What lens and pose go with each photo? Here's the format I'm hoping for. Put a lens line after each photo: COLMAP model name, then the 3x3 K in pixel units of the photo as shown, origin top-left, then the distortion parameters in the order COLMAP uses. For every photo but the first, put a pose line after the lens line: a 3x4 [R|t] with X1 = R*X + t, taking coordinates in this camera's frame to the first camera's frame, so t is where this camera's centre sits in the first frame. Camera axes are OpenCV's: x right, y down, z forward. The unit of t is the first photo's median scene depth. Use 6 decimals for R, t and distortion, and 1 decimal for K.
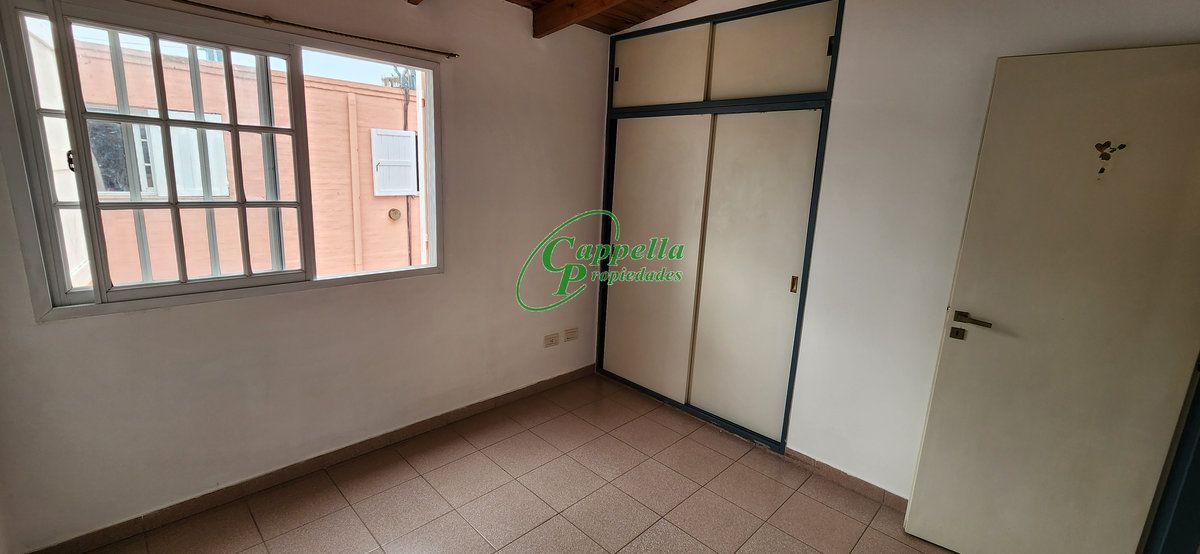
lens RADIAL K [[486.2, 0, 593.5], [0, 486.2, 268.2], [0, 0, 1]] dist [-0.000060, 0.000069]
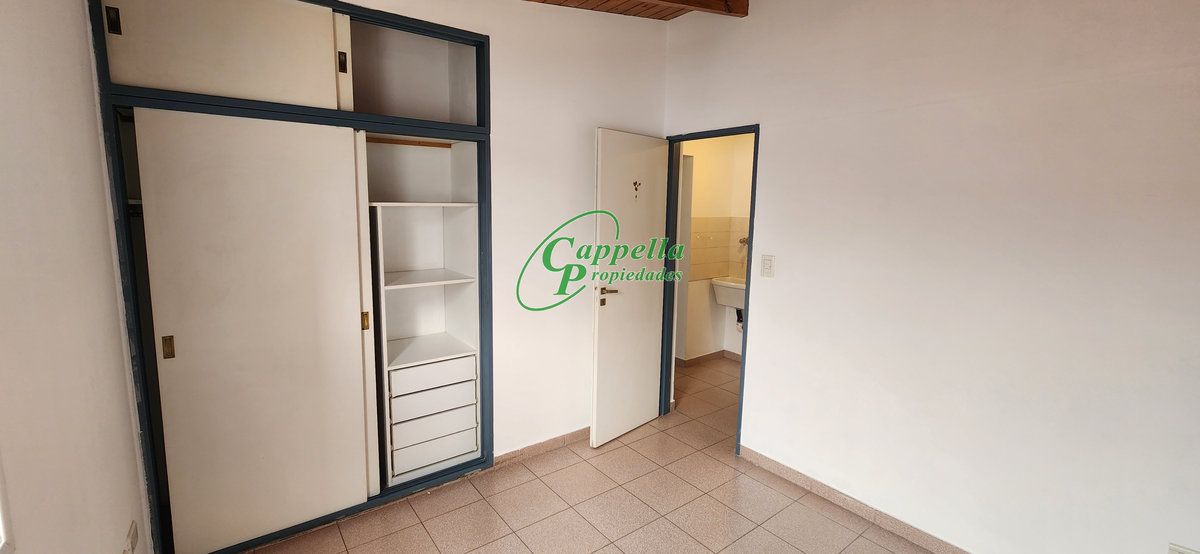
lens RADIAL K [[486.2, 0, 593.5], [0, 486.2, 268.2], [0, 0, 1]] dist [-0.000060, 0.000069]
pose [[0.136777, -0.169826, 0.975936, -0.662370], [0.188269, 0.971695, 0.142702, -0.175692], [-0.972547, 0.164220, 0.164879, 0.680624]]
